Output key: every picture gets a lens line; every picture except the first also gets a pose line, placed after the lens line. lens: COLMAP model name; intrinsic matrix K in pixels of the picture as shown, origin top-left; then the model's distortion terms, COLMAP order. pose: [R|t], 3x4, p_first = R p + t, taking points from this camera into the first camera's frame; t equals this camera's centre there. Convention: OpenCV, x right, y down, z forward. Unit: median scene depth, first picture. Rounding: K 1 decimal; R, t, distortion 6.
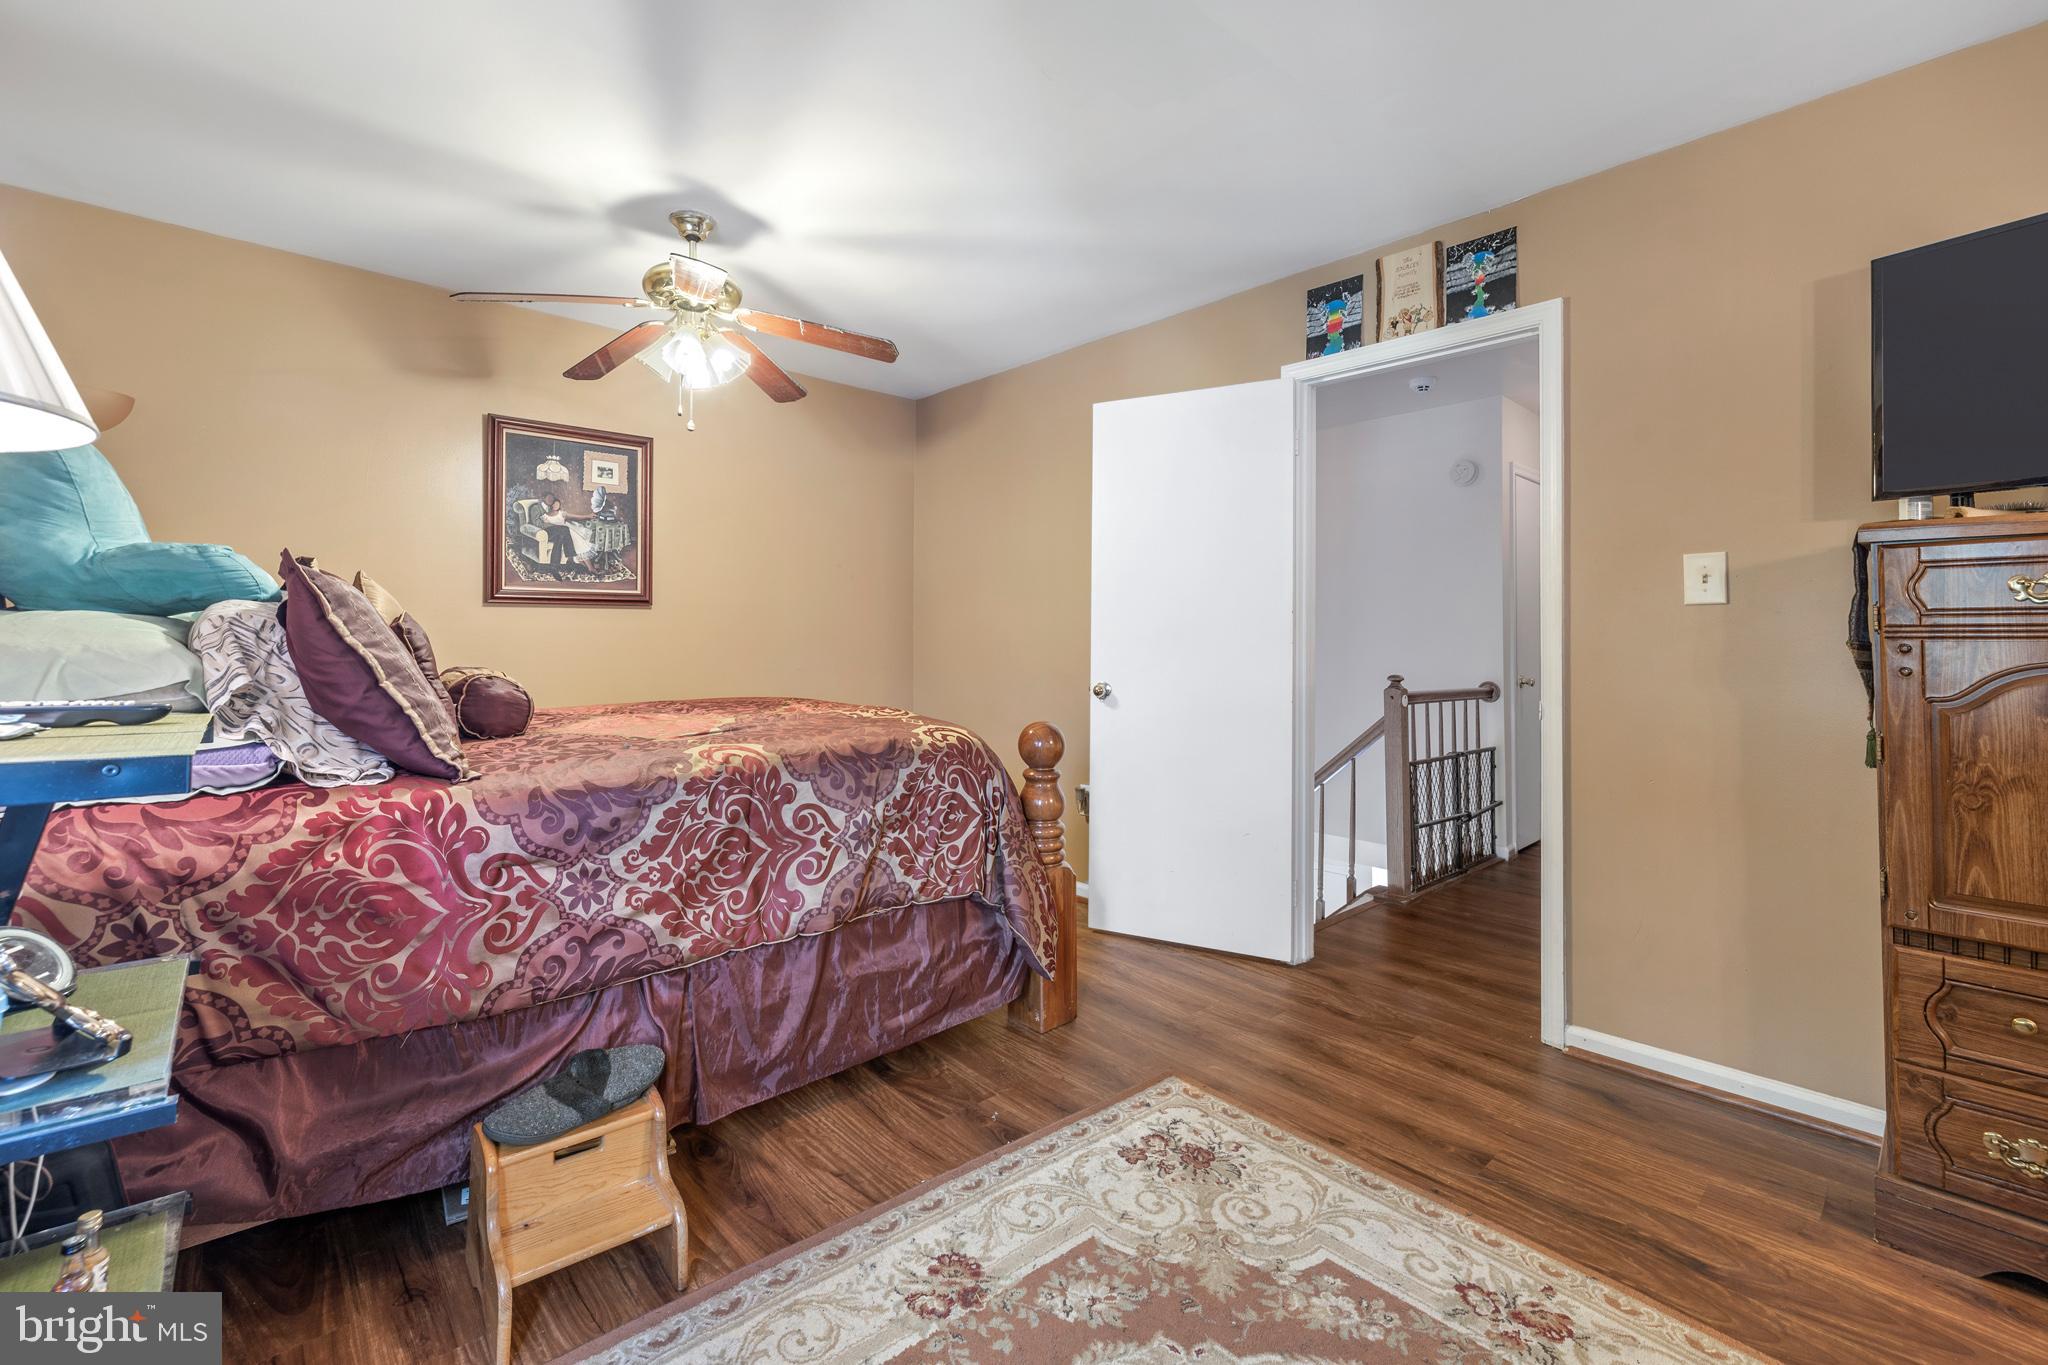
lens RADIAL K [[872.7, 0, 1021.8], [0, 872.7, 631.5], [0, 0, 1]] dist [0.002017, 0.000316]
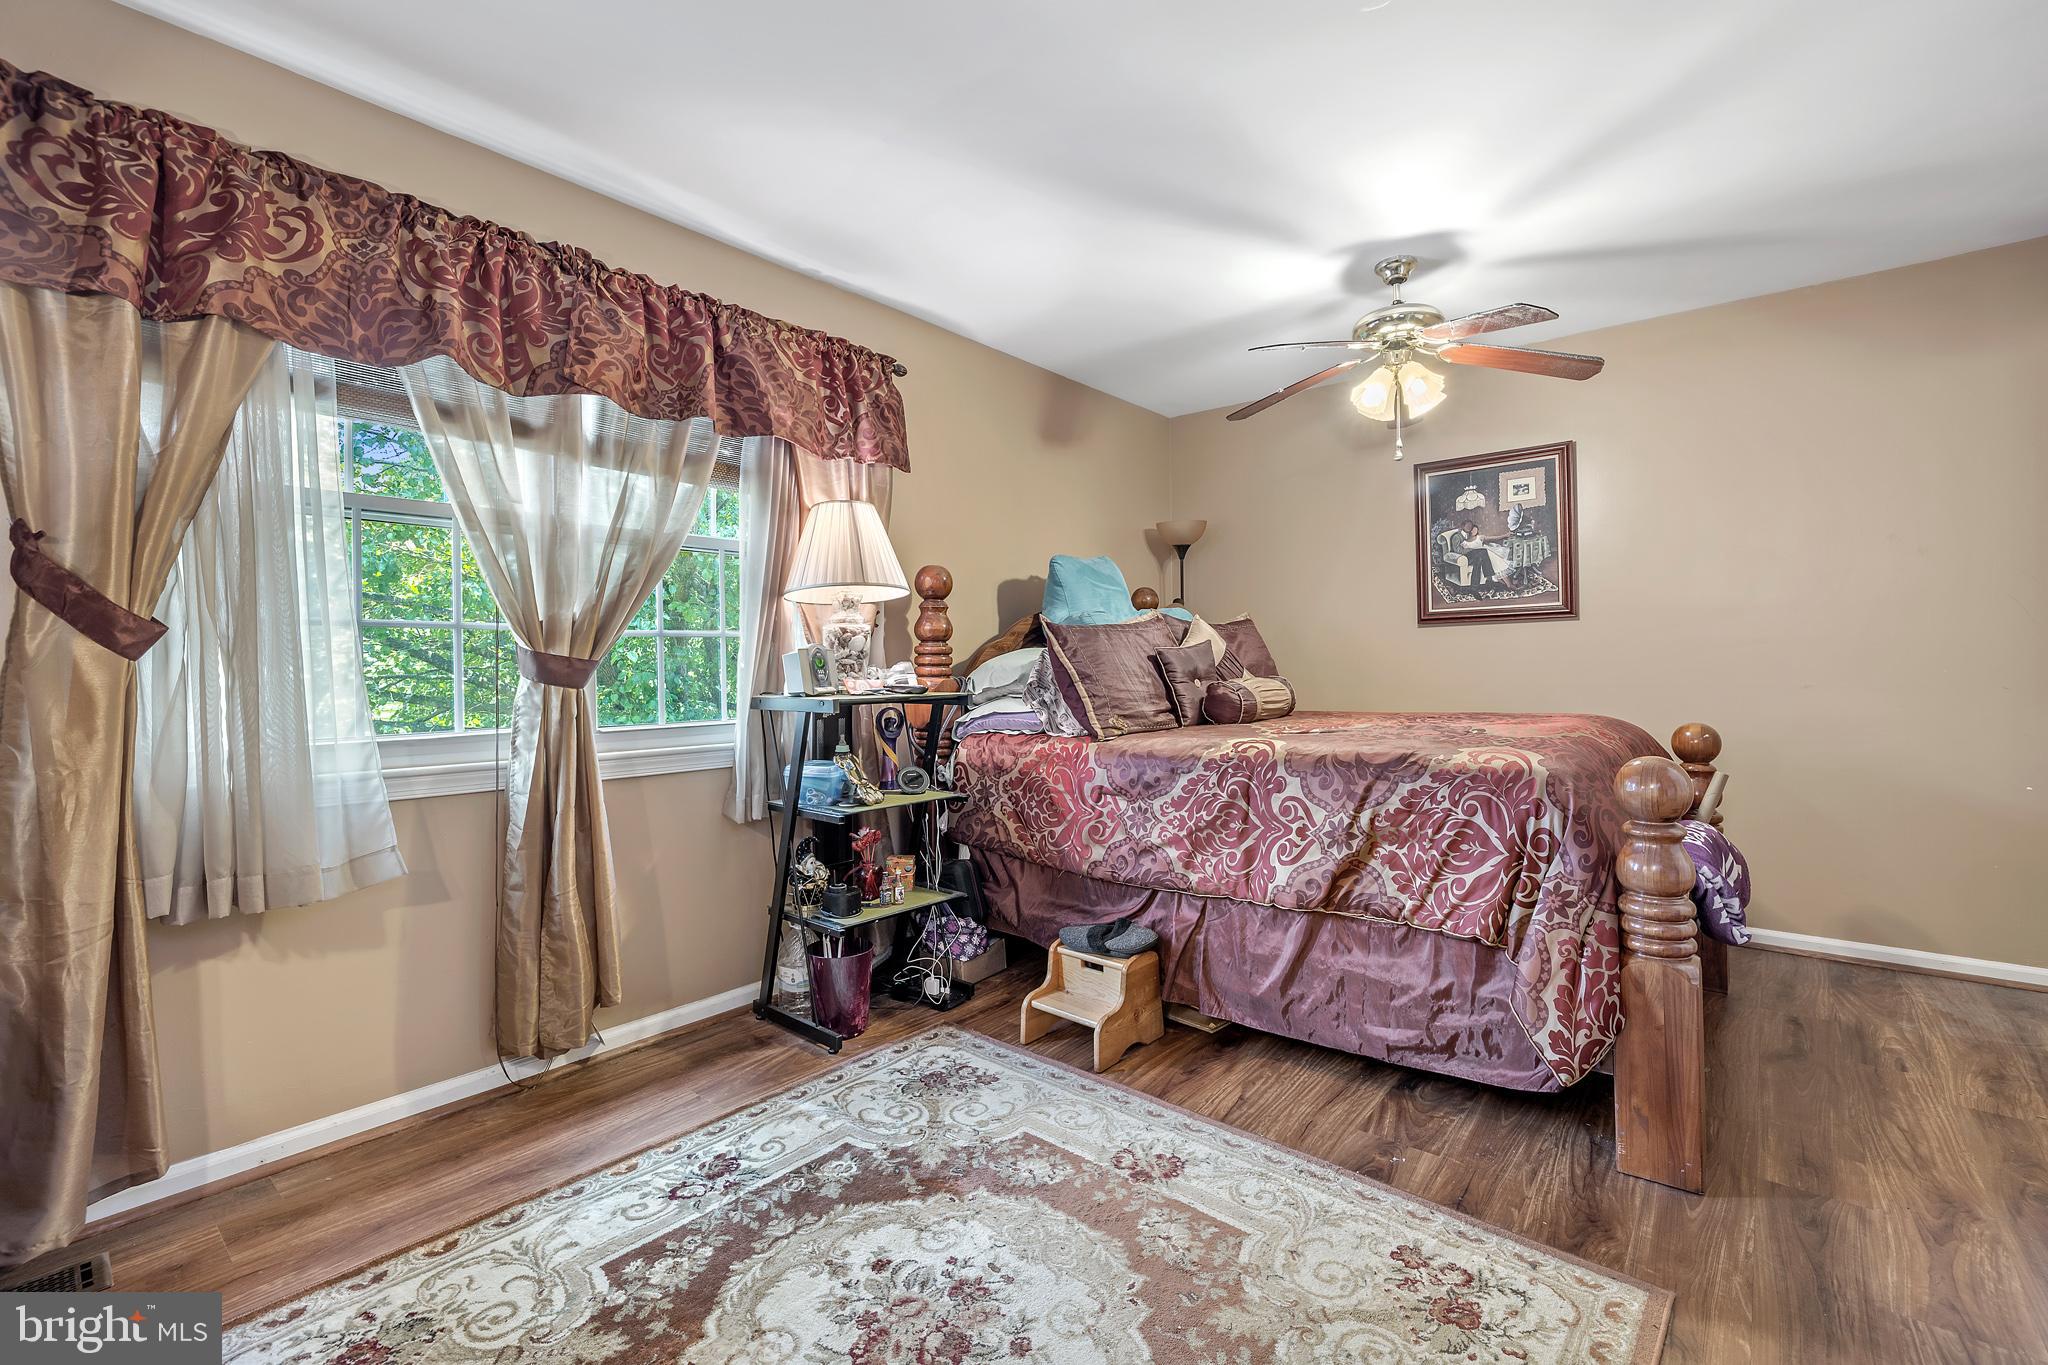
lens RADIAL K [[893.7, 0, 1024.0], [0, 893.7, 682.5], [0, 0, 1]] dist [-0.001123, 0.000419]
pose [[0.138118, 0.011262, -0.990352, 0.861434], [0.027838, 0.999496, 0.015248, 0.020556], [0.990024, -0.029676, 0.137735, 0.494174]]
